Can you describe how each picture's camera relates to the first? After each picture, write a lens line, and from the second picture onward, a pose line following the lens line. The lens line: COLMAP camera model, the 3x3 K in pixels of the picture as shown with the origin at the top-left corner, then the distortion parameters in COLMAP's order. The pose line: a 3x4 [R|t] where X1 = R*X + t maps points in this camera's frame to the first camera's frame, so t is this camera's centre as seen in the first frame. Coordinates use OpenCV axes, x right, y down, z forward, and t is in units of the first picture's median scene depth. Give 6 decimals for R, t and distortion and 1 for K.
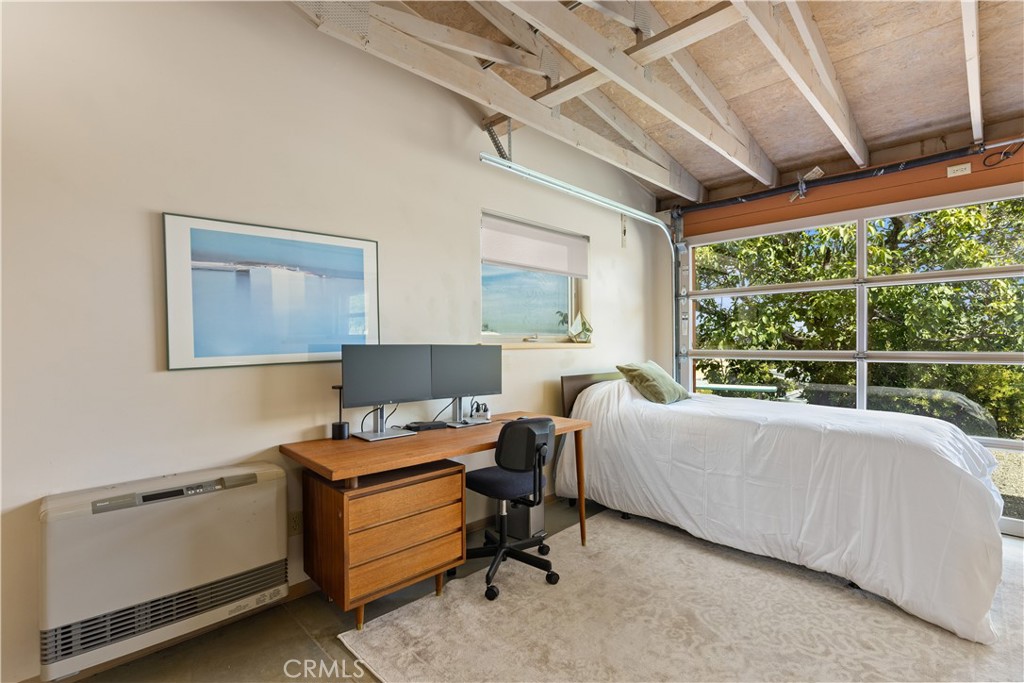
lens RADIAL K [[483.3, 0, 508.9], [0, 483.3, 342.6], [0, 0, 1]] dist [0.026345, 0.000822]
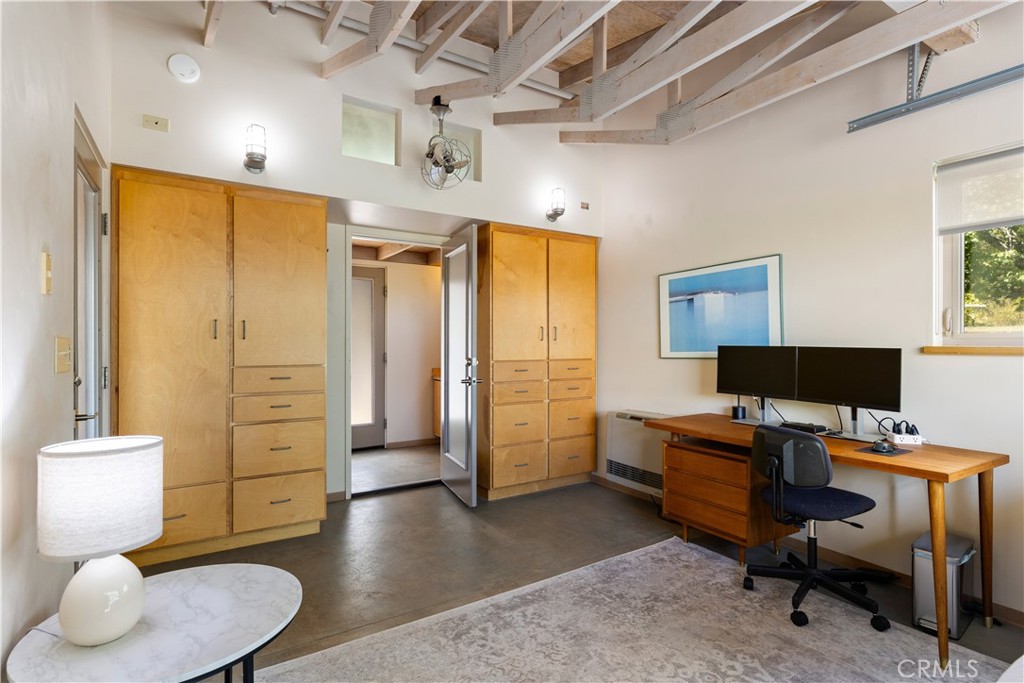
lens RADIAL K [[512.6, 0, 514.8], [0, 512.6, 341.0], [0, 0, 1]] dist [-0.002704, -0.000222]
pose [[-0.212717, 0.006089, -0.977095, 1.155420], [0.005508, 0.999972, 0.005032, -0.019629], [0.977098, -0.004311, -0.212745, 0.747077]]
